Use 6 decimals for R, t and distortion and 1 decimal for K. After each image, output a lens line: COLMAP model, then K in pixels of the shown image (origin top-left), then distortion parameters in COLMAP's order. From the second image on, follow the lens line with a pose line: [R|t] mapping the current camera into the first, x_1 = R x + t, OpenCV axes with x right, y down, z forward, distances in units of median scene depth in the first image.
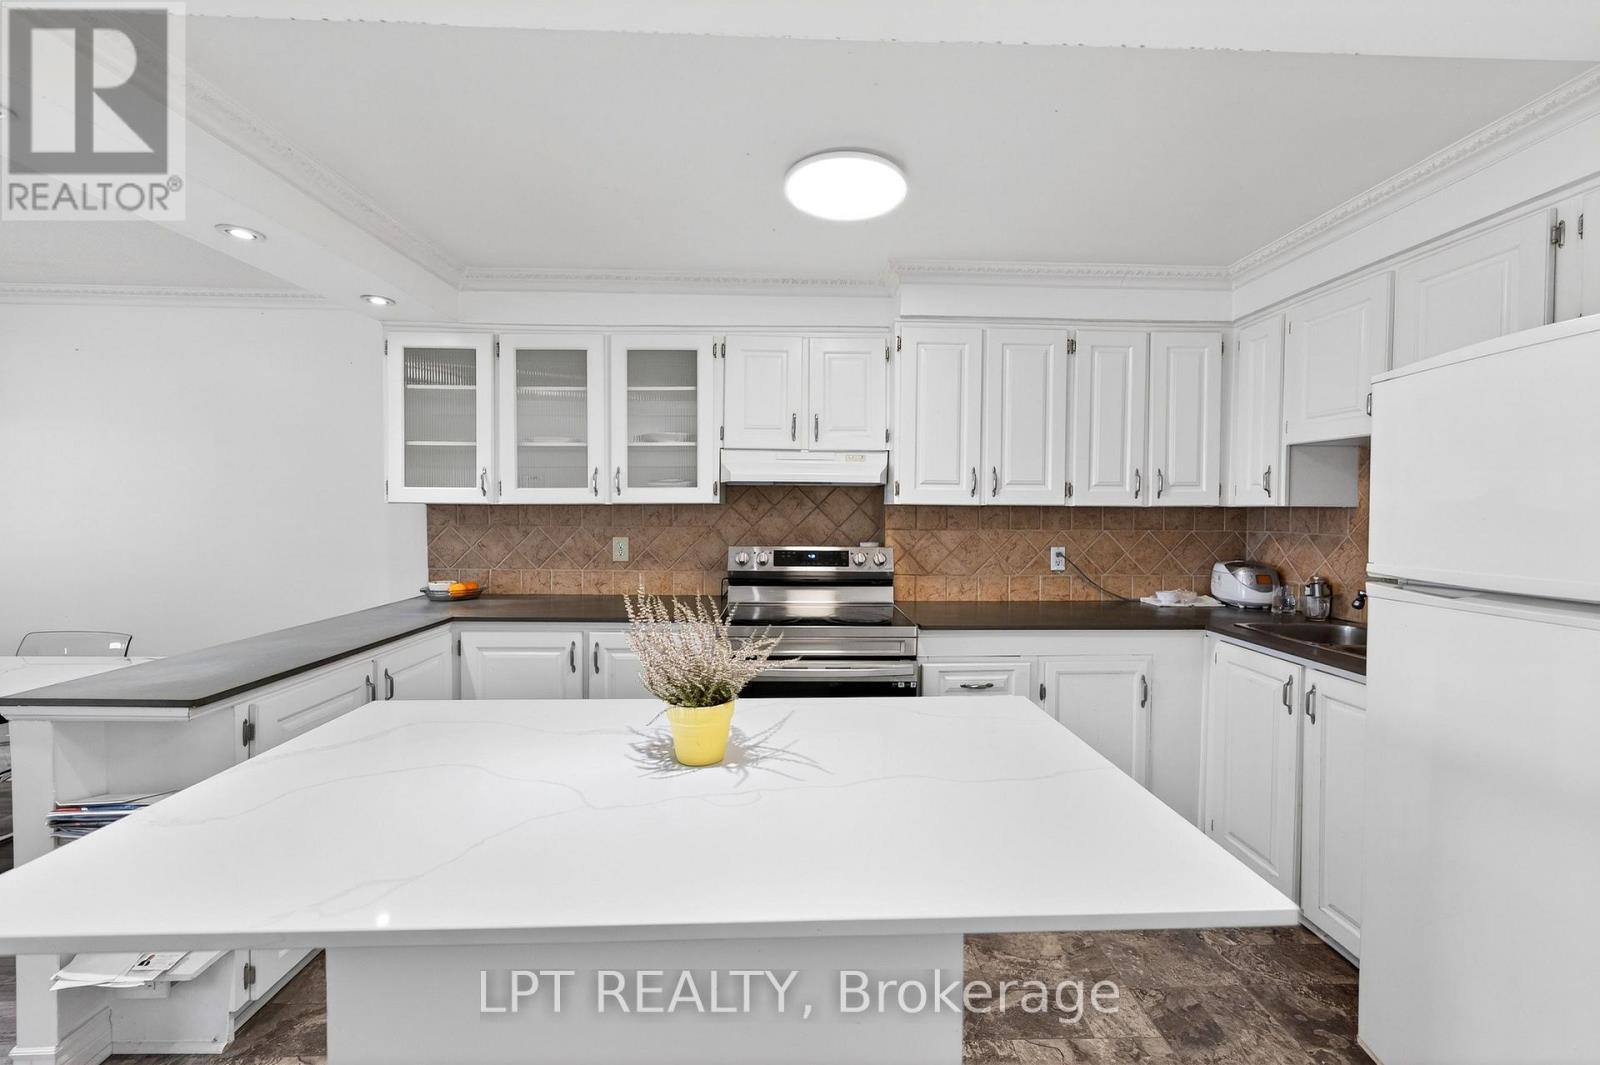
lens RADIAL K [[642.2, 0, 812.9], [0, 642.2, 521.1], [0, 0, 1]] dist [0.001600, -0.000283]
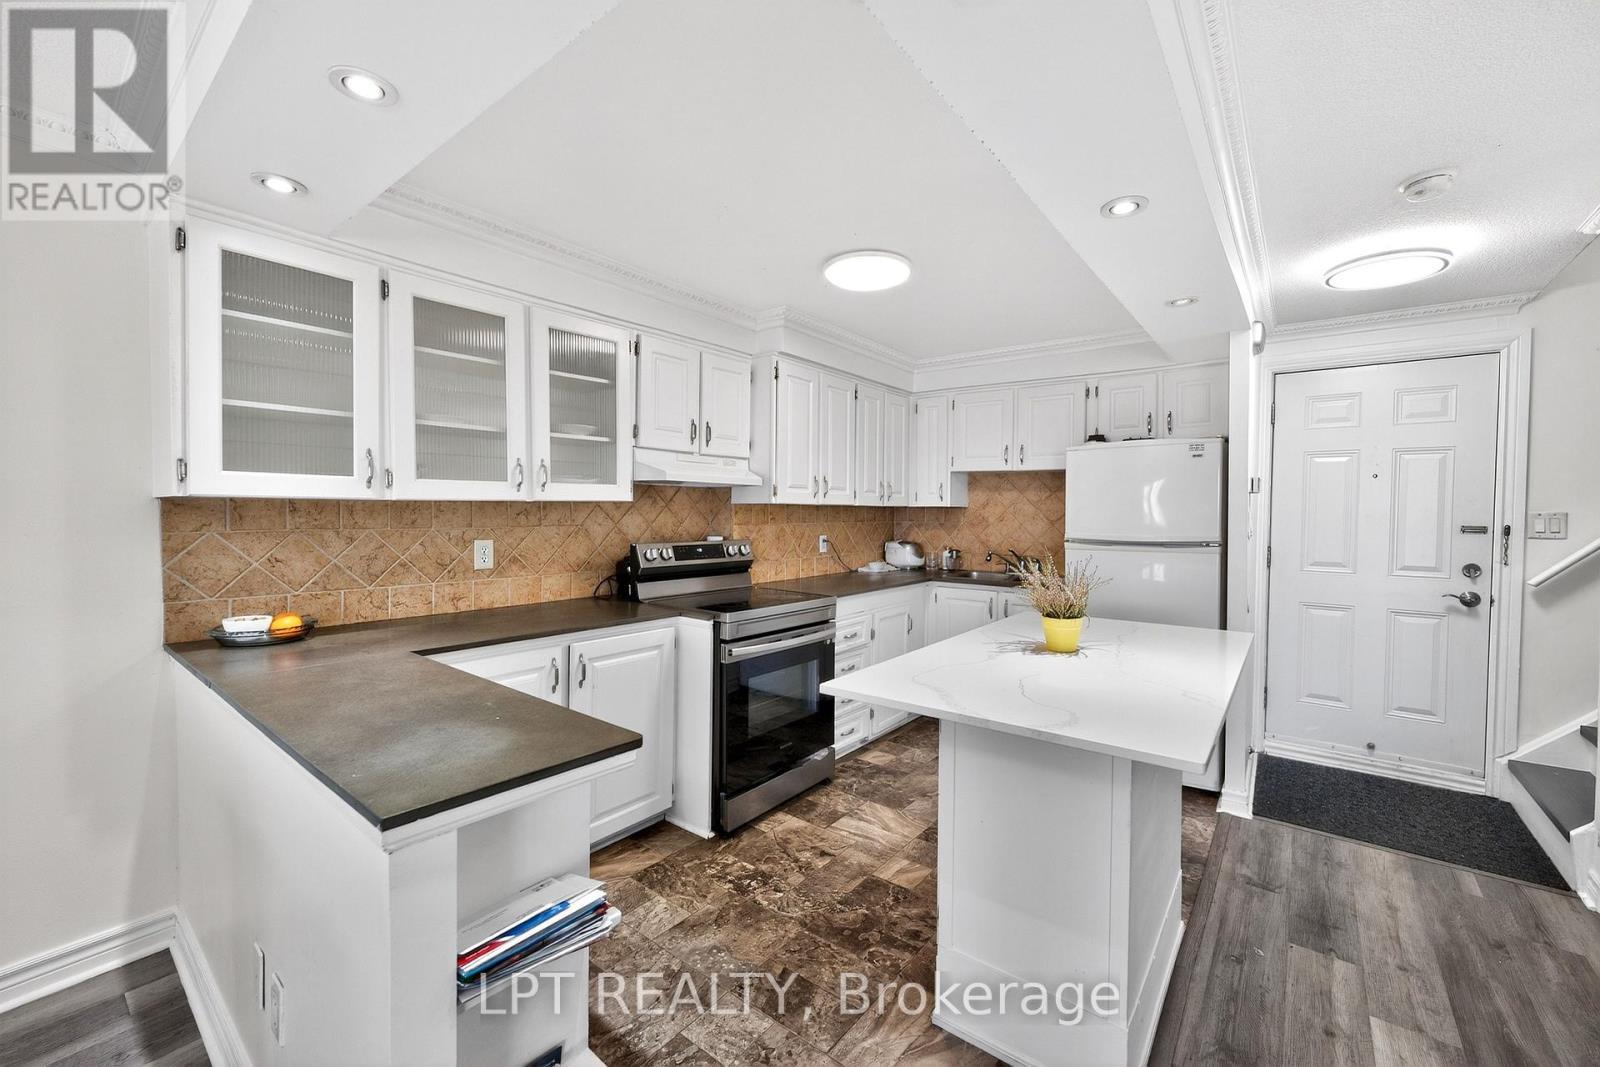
lens RADIAL K [[642.2, 0, 814.7], [0, 642.2, 523.6], [0, 0, 1]] dist [0.001600, -0.000283]
pose [[0.640124, -0.017059, 0.768082, -0.742758], [0.010261, 0.999854, 0.013655, -0.003885], [-0.768203, -0.000860, 0.640205, 0.148440]]
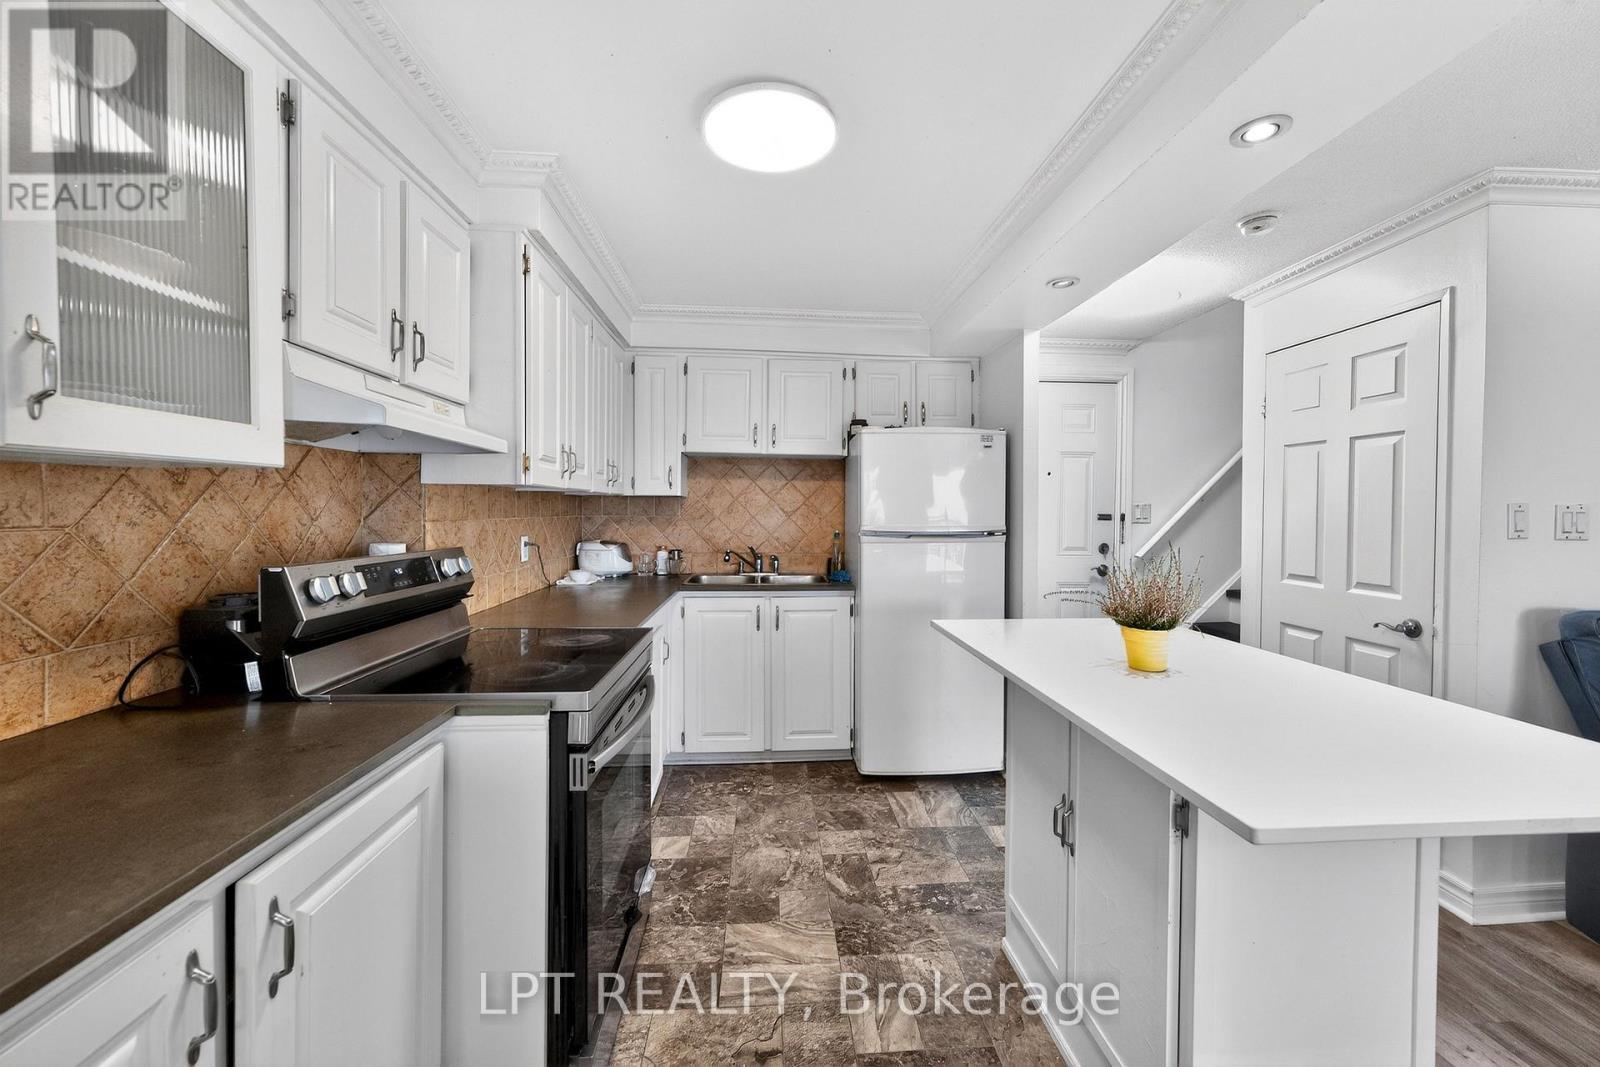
lens RADIAL K [[642.2, 0, 808.8], [0, 642.2, 521.6], [0, 0, 1]] dist [0.001600, -0.000283]
pose [[-0.029187, -0.025213, 0.999256, -0.591422], [0.010053, 0.999624, 0.025516, 0.000271], [-0.999523, 0.010790, -0.028922, 0.676599]]
